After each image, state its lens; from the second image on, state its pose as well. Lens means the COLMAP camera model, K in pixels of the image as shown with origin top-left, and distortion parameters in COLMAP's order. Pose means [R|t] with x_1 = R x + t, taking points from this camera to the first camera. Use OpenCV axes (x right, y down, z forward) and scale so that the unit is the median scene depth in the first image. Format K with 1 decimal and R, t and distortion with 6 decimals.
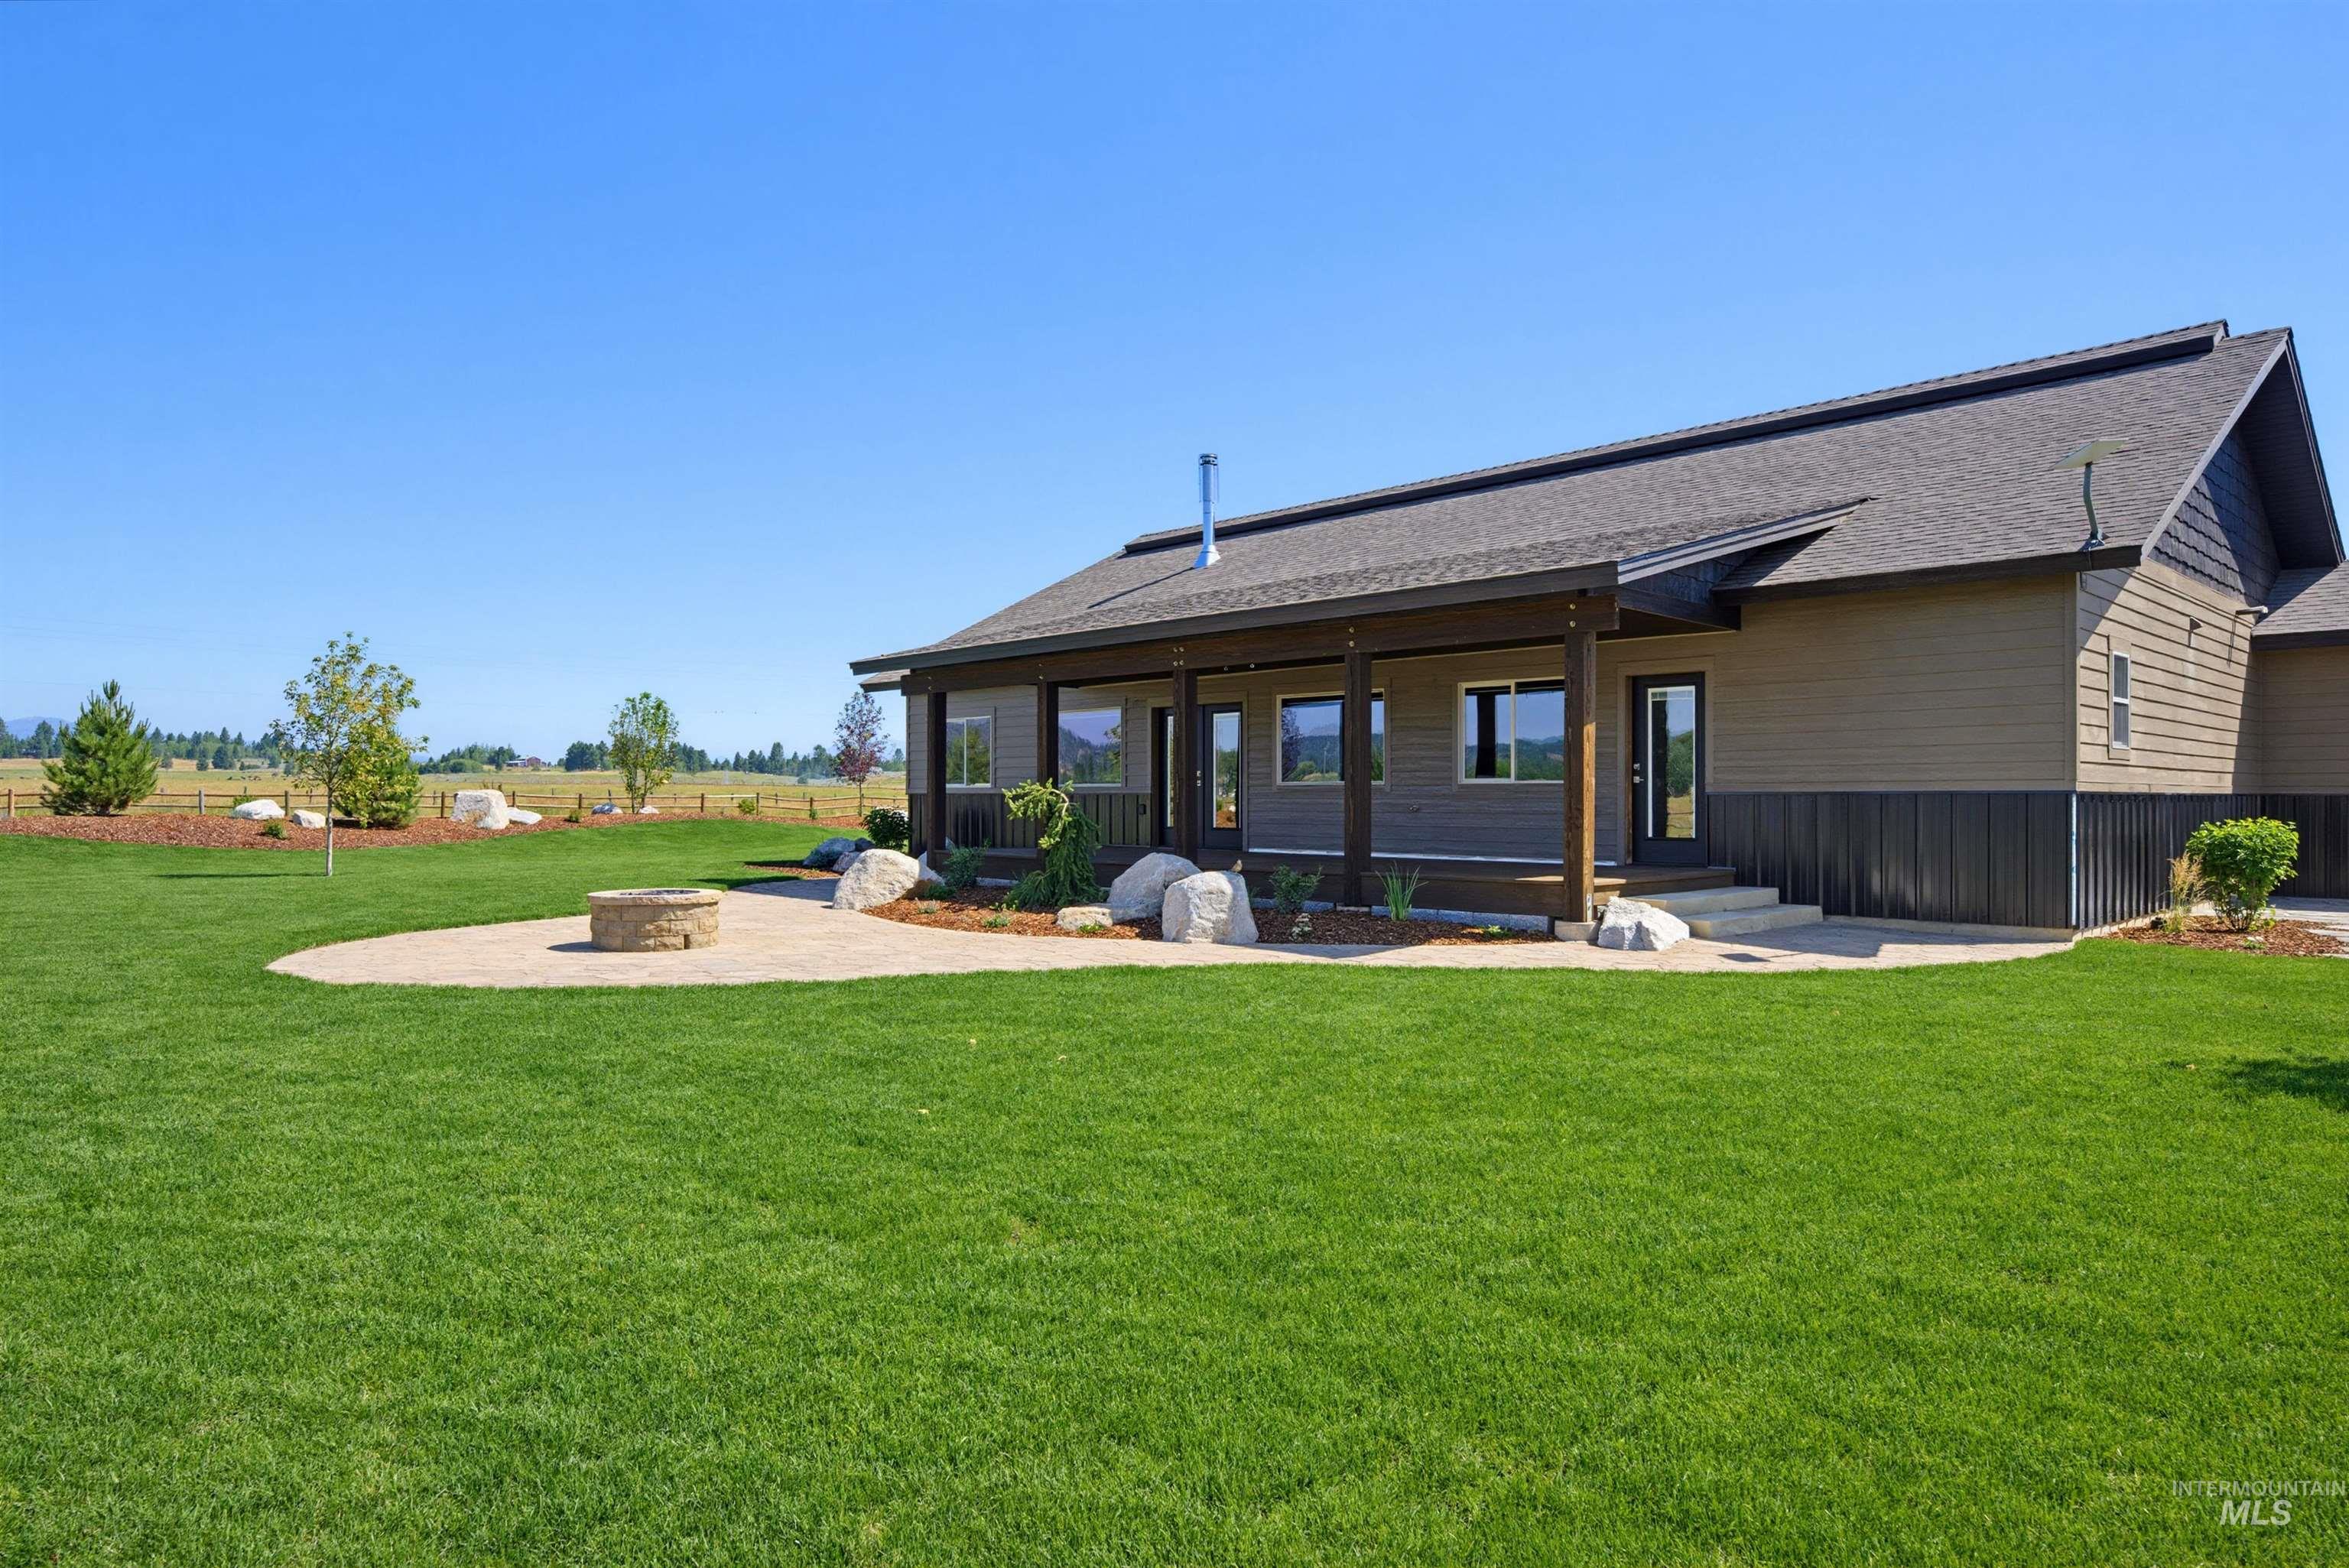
lens RADIAL K [[1365.7, 0, 1174.5], [0, 1365.7, 784.0], [0, 0, 1]] dist [-0.019506, 0.000442]
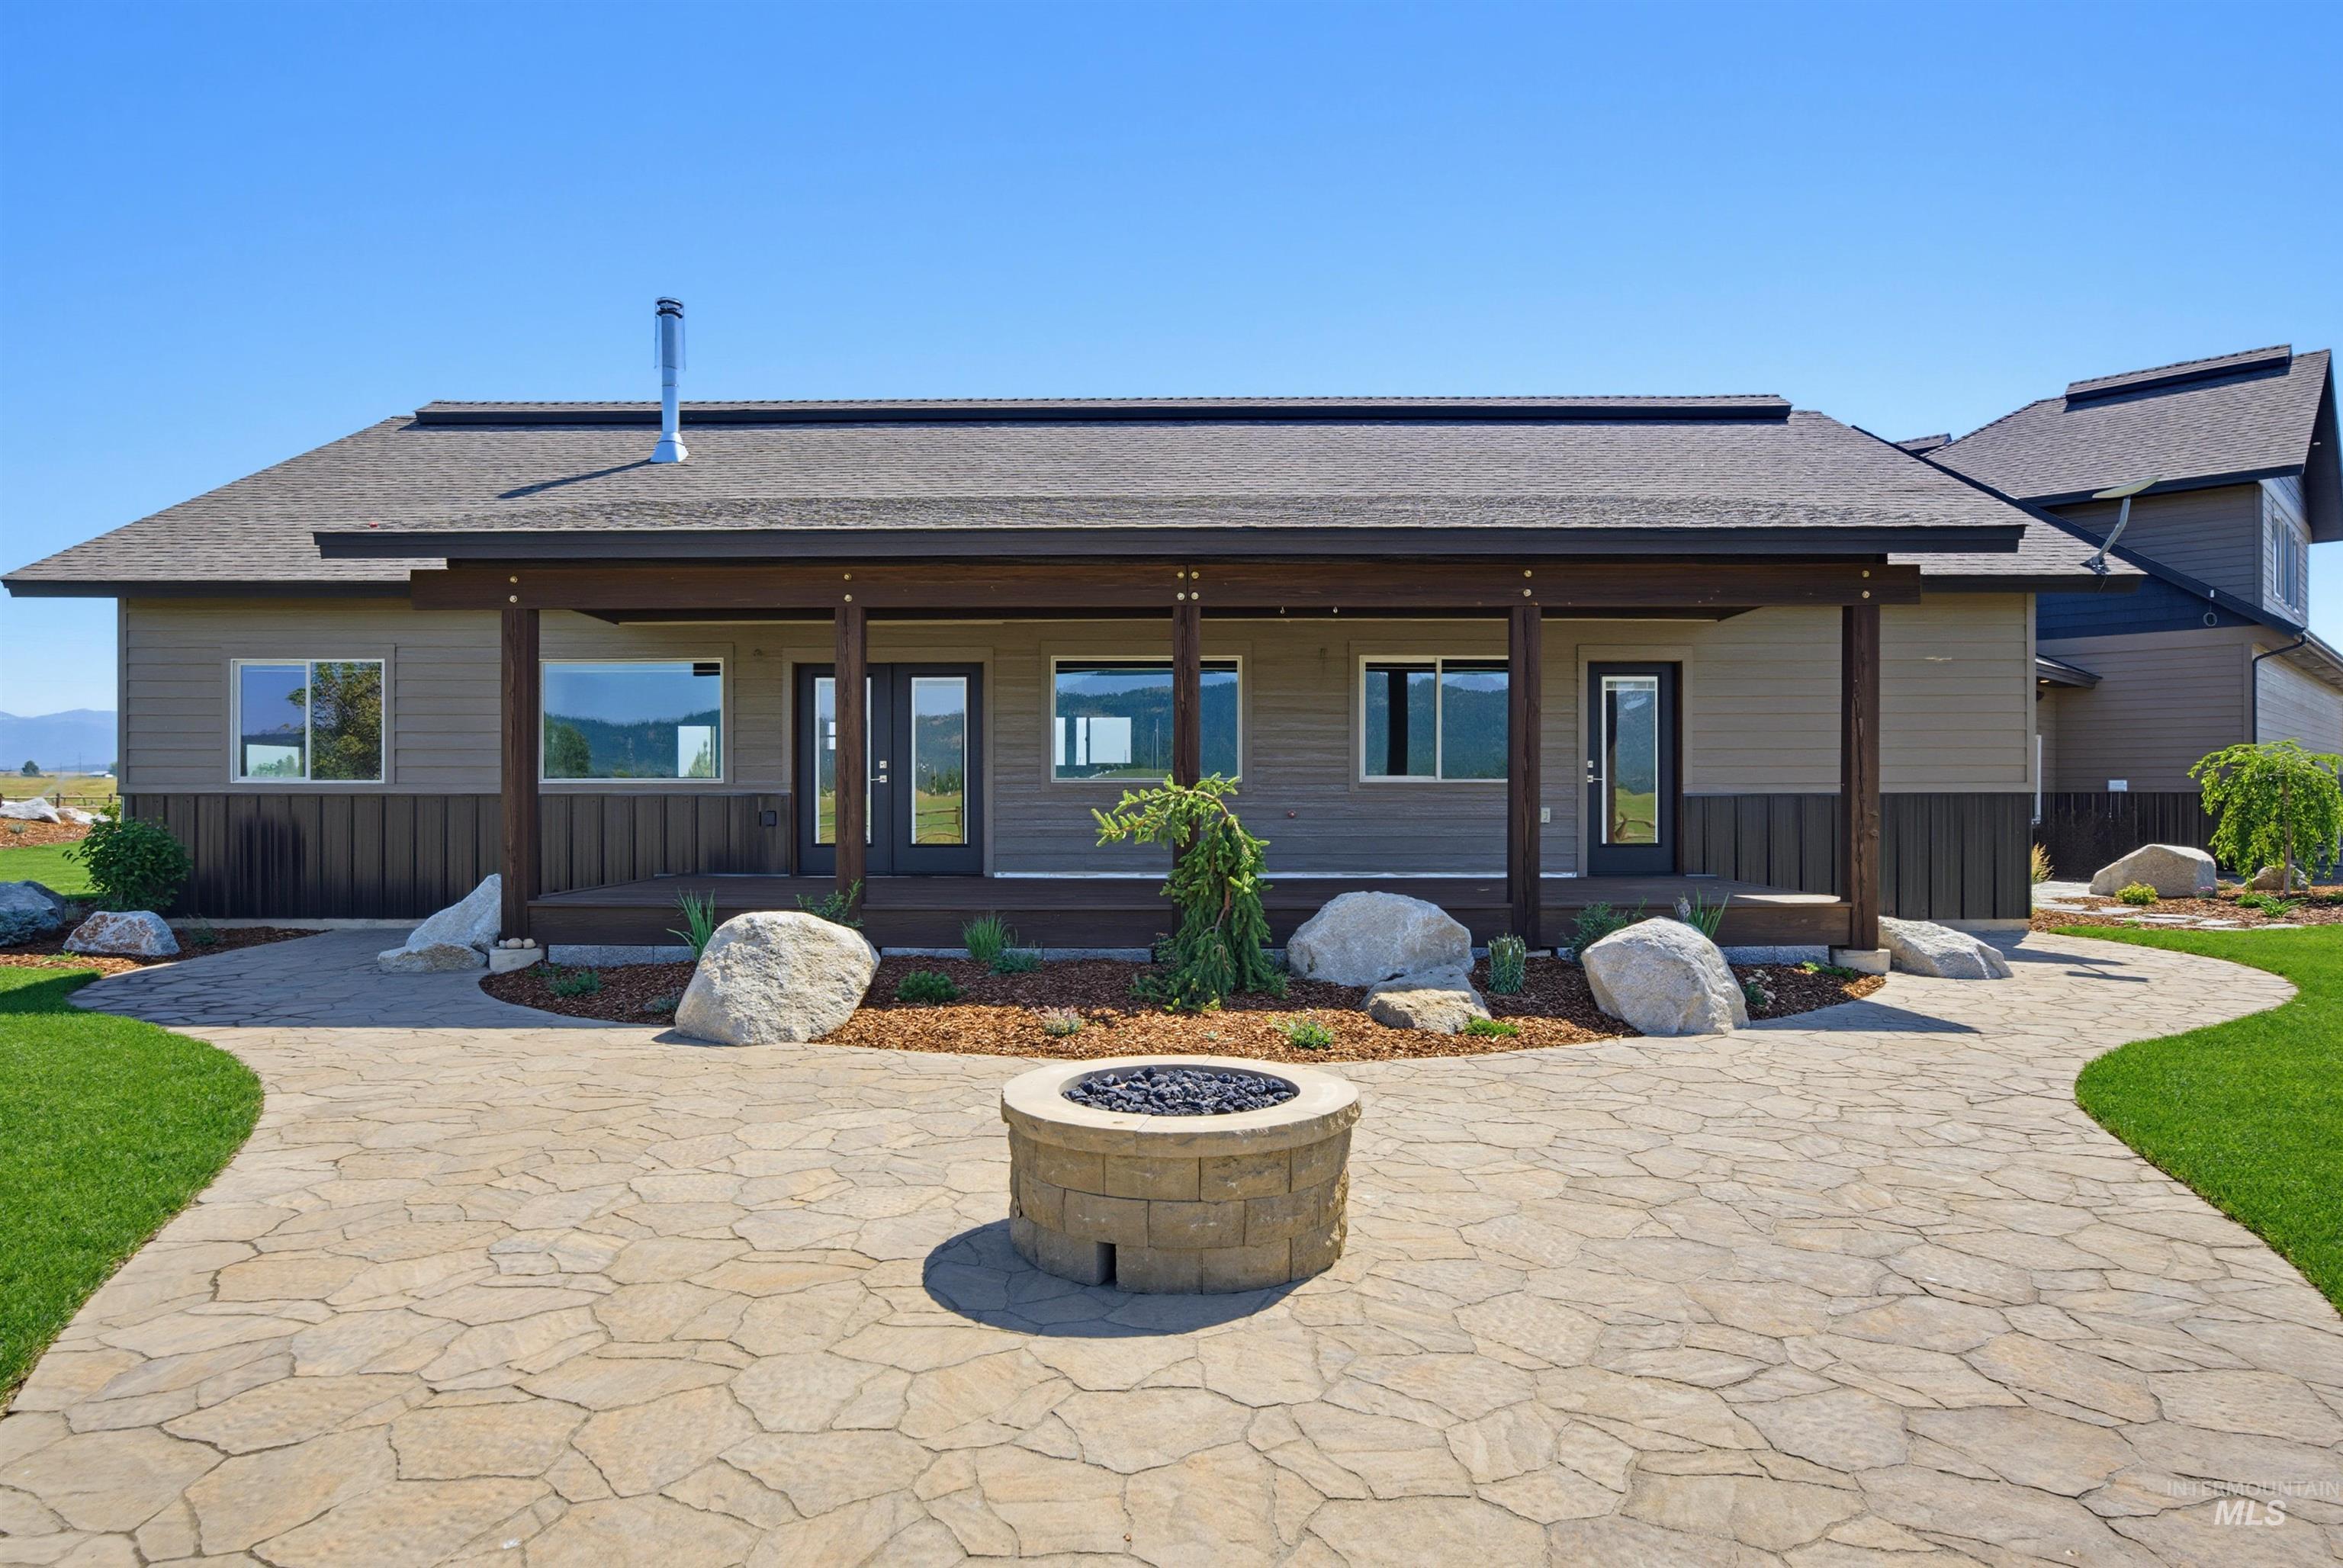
lens RADIAL K [[1362.3, 0, 1171.5], [0, 1362.3, 784.0], [0, 0, 1]] dist [-0.019506, 0.000442]
pose [[0.710504, 0.002121, 0.703690, -0.430413], [-0.006099, 0.999976, 0.003144, -0.000769], [-0.703667, -0.006526, 0.710500, 0.509986]]
